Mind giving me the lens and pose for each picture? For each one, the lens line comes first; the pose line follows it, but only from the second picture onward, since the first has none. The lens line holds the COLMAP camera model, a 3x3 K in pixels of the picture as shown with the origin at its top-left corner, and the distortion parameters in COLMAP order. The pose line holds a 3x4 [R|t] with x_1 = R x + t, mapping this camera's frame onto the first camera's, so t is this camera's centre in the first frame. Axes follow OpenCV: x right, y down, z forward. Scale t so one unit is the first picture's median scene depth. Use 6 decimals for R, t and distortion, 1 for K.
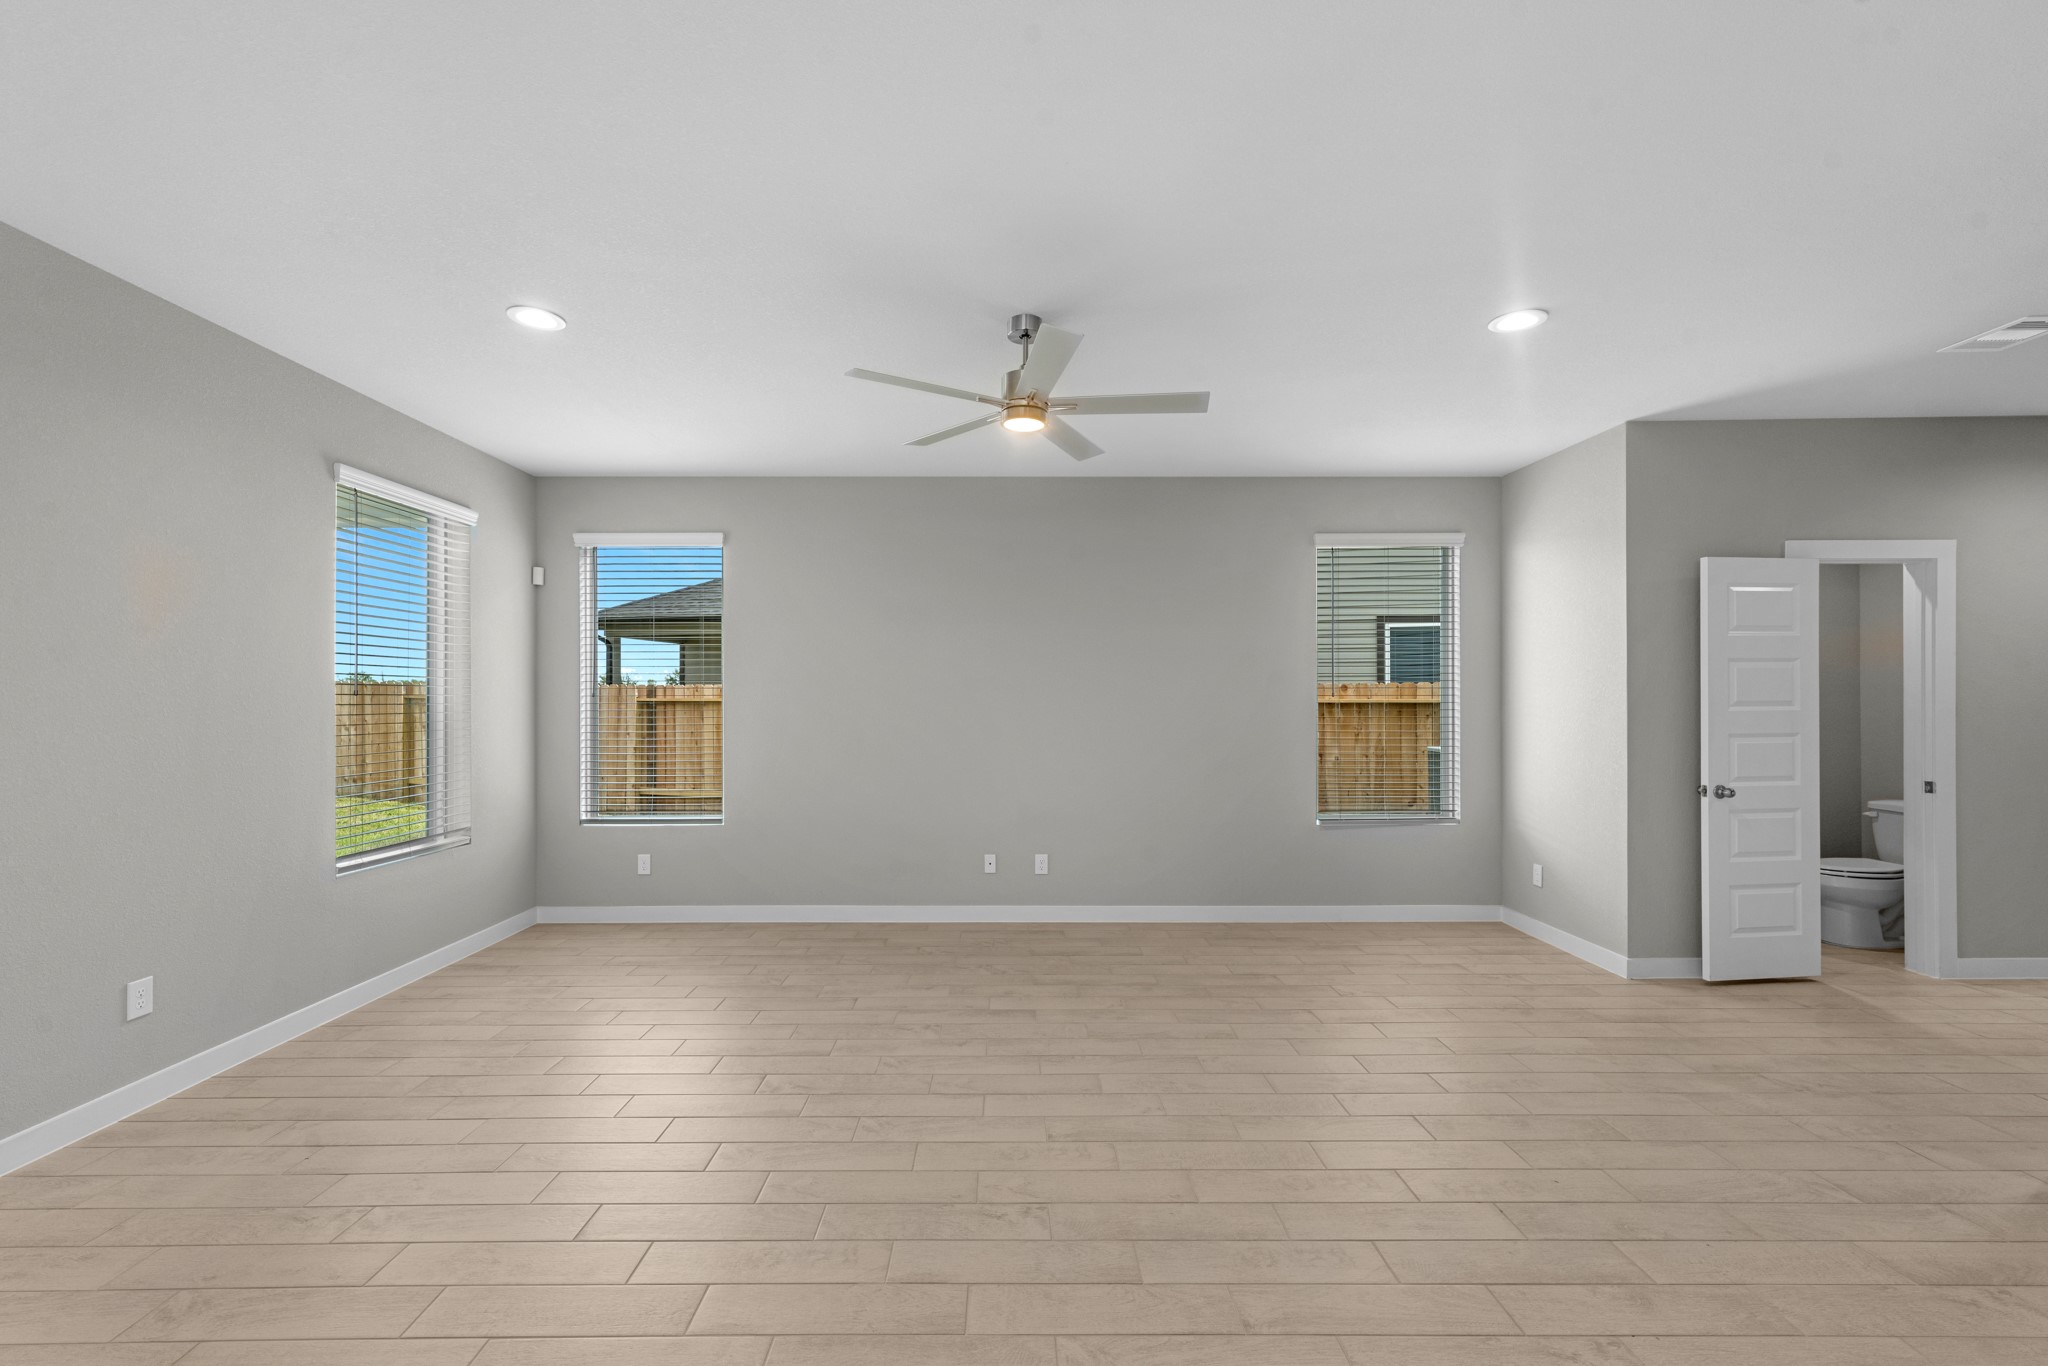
lens RADIAL K [[809.4, 0, 1010.8], [0, 809.4, 696.4], [0, 0, 1]] dist [0.011662, 0.000042]
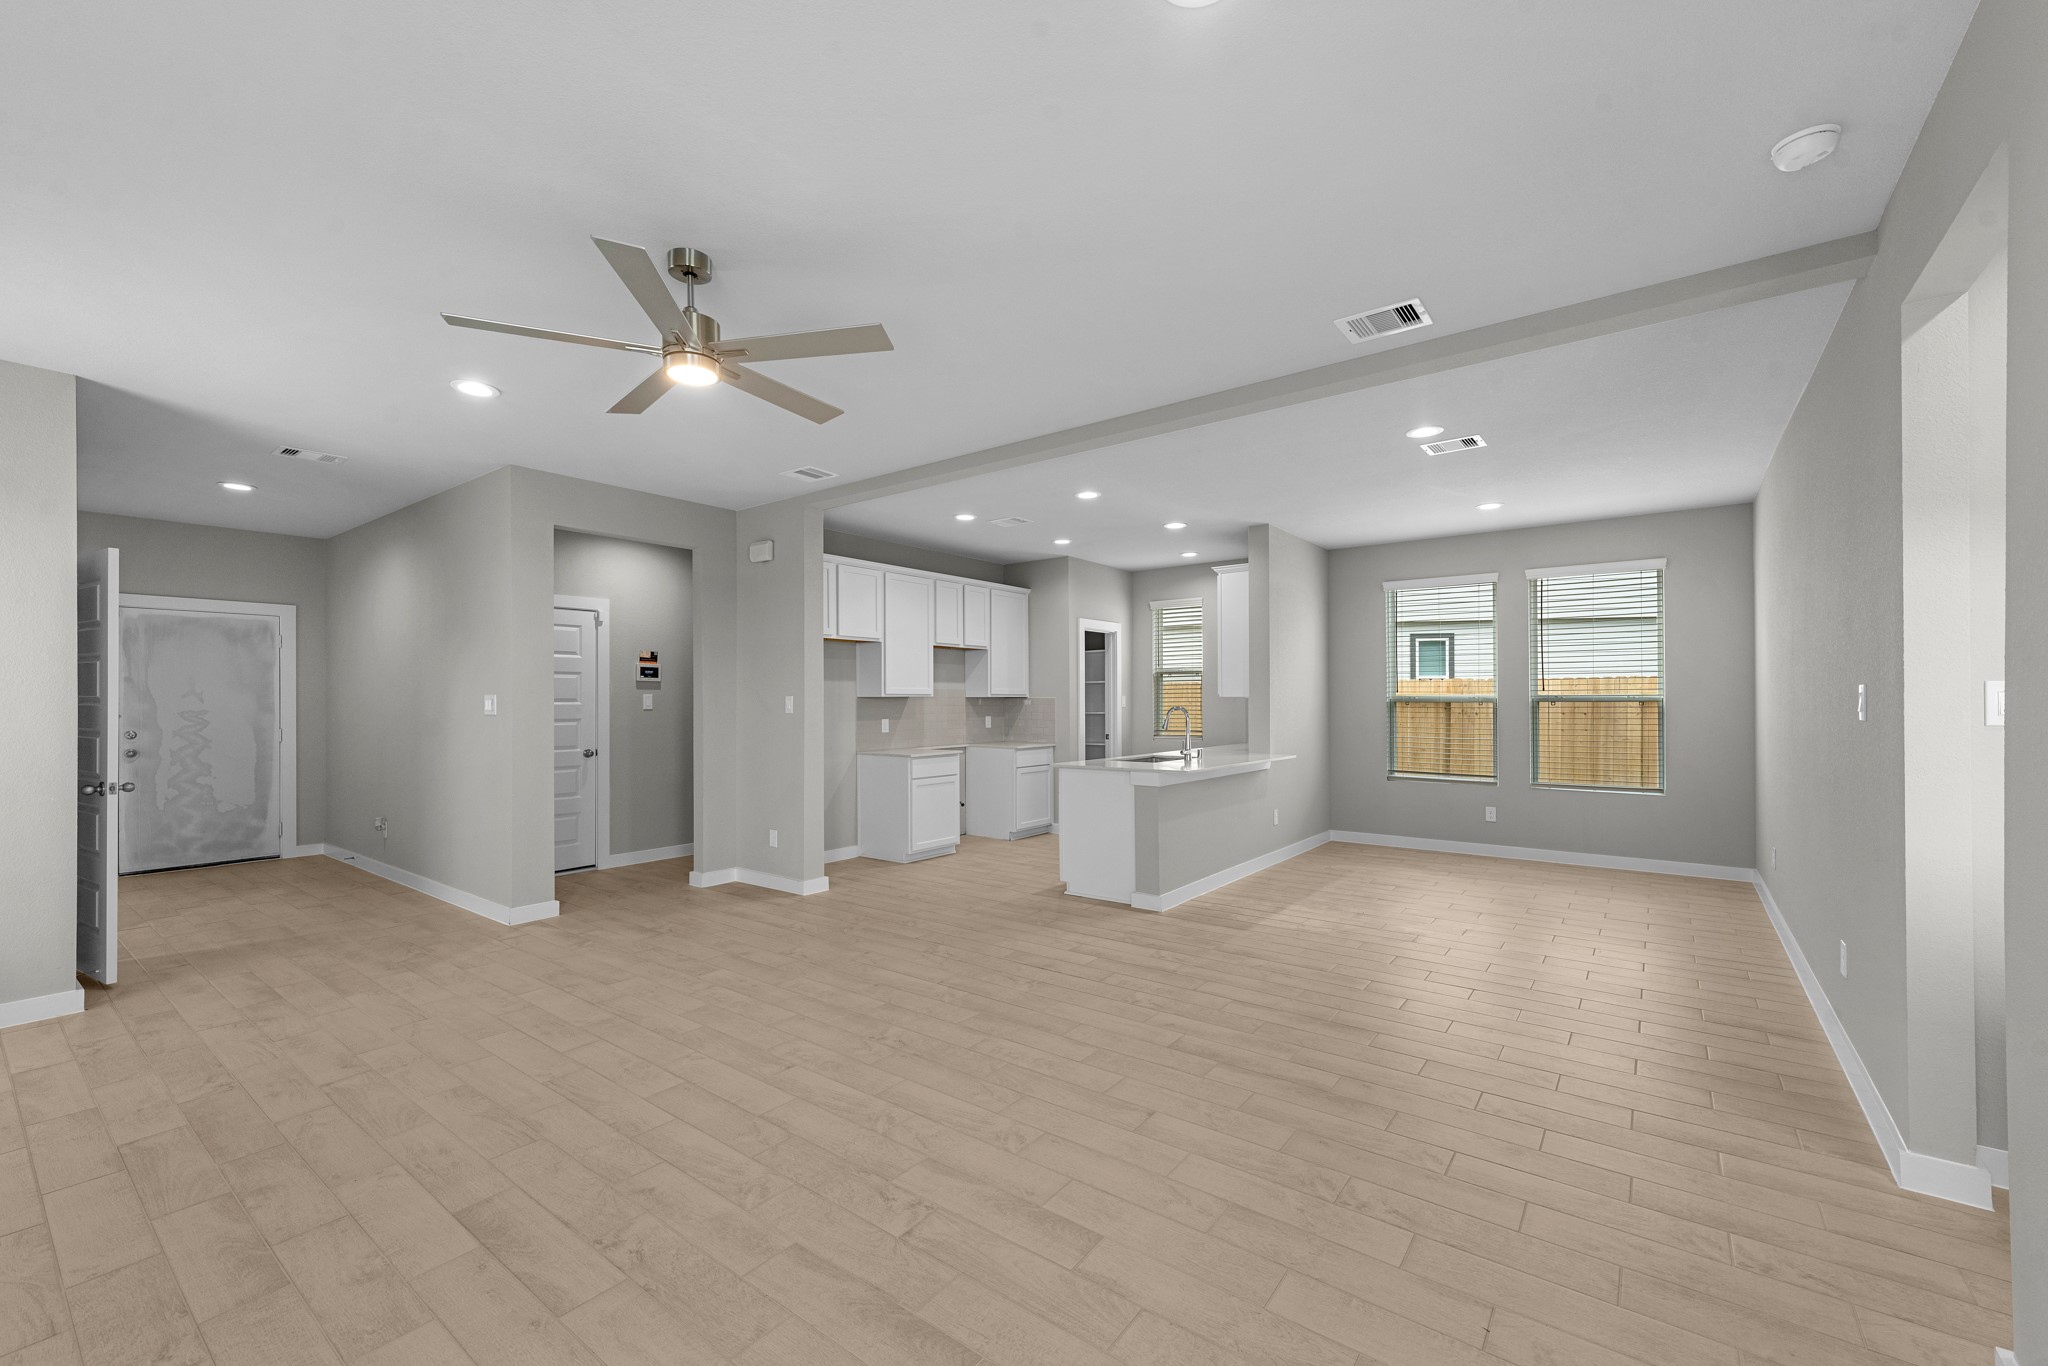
lens RADIAL K [[857.6, 0, 1022.8], [0, 857.6, 692.1], [0, 0, 1]] dist [0.008627, 0.000143]
pose [[-0.787668, 0.007841, 0.616051, -0.629159], [0.001412, 0.999939, -0.010923, 0.015061], [-0.616099, -0.007734, -0.787631, 1.142946]]
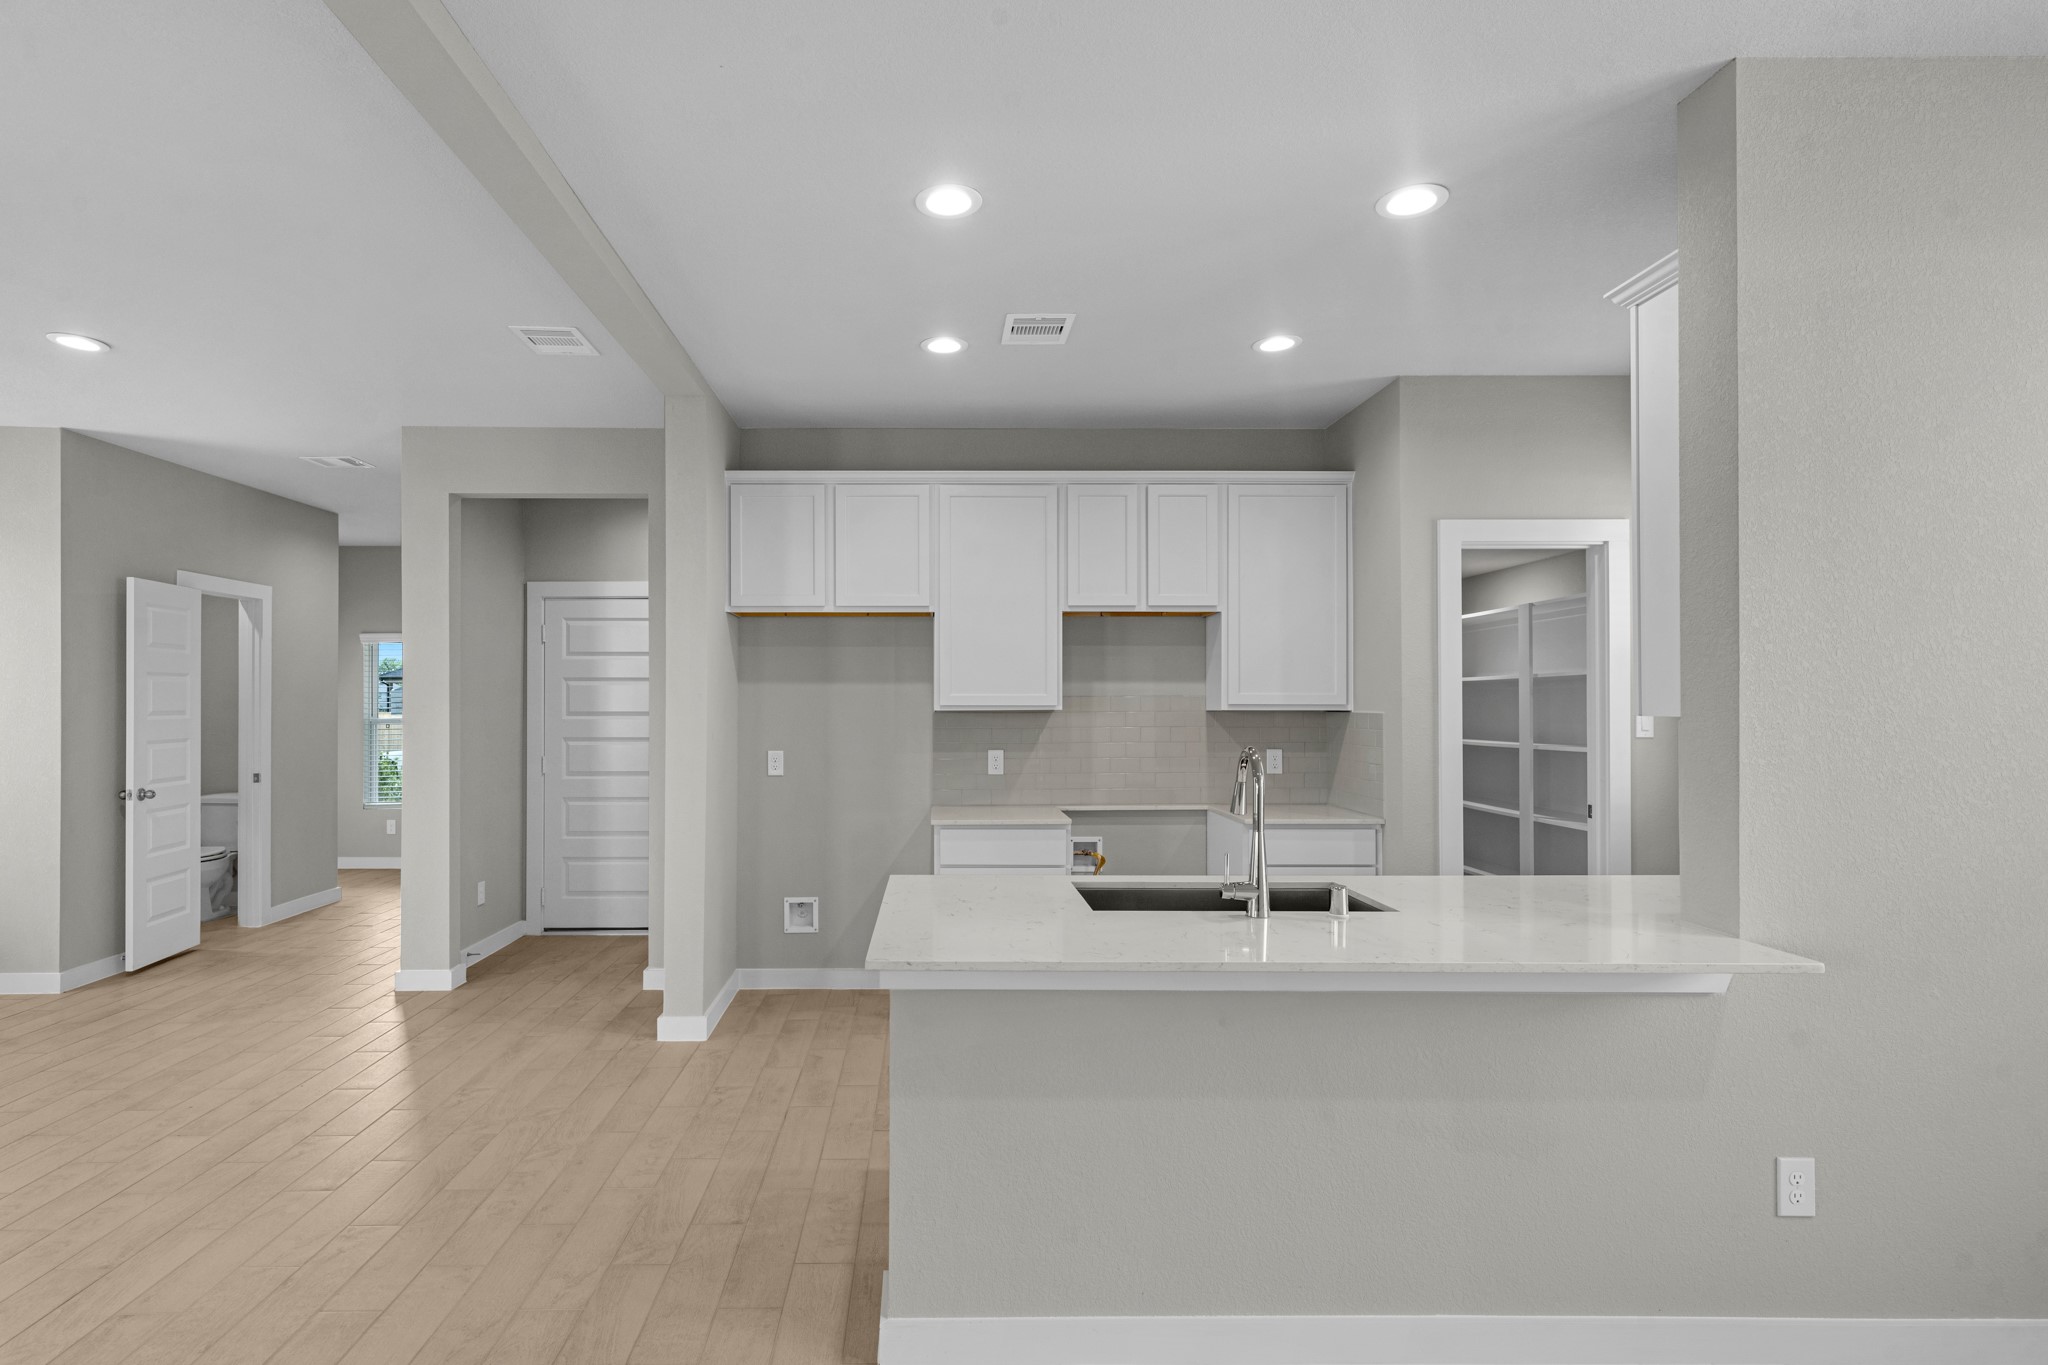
lens RADIAL K [[1059.5, 0, 929.8], [0, 1059.5, 692.9], [0, 0, 1]] dist [0.004207, 0.000804]
pose [[0.015619, 0.013256, 0.999790, -0.526284], [0.000267, 0.999912, -0.013262, 0.000777], [-0.999878, 0.000474, 0.015614, -0.070930]]
